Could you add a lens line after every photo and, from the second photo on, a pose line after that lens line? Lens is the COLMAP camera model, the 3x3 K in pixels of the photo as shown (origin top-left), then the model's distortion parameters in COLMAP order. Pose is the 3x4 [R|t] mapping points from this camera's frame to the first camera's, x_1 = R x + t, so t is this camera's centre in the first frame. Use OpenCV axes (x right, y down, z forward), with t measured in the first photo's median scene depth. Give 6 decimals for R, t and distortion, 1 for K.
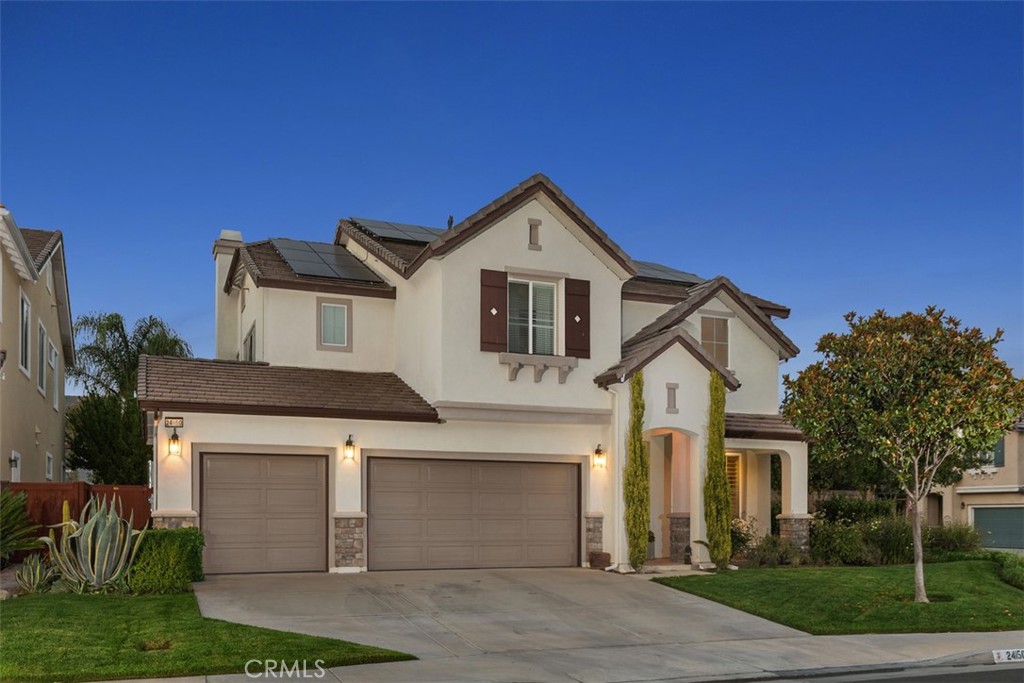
lens RADIAL K [[854.6, 0, 512.0], [0, 854.6, 341.5], [0, 0, 1]] dist [0.004569, 0.005507]
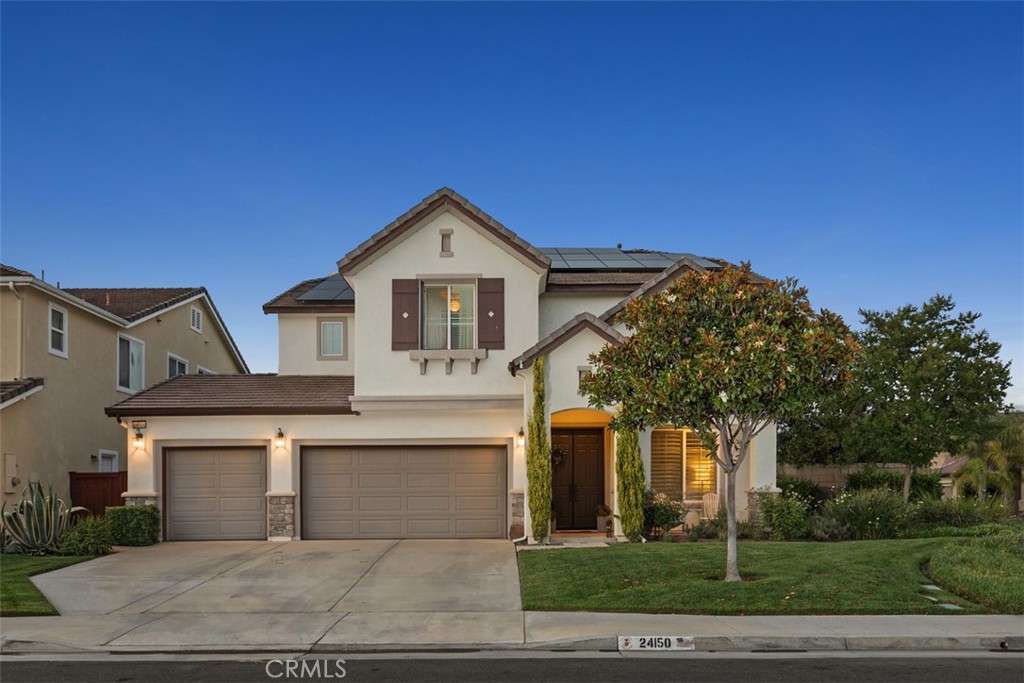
lens RADIAL K [[710.9, 0, 512.0], [0, 710.9, 366.5], [0, 0, 1]] dist [0.003237, 0.000504]
pose [[0.933246, -0.073222, -0.351697, 0.438274], [0.082090, 0.996571, 0.010349, 0.034863], [0.349733, -0.038529, 0.936057, 0.157975]]
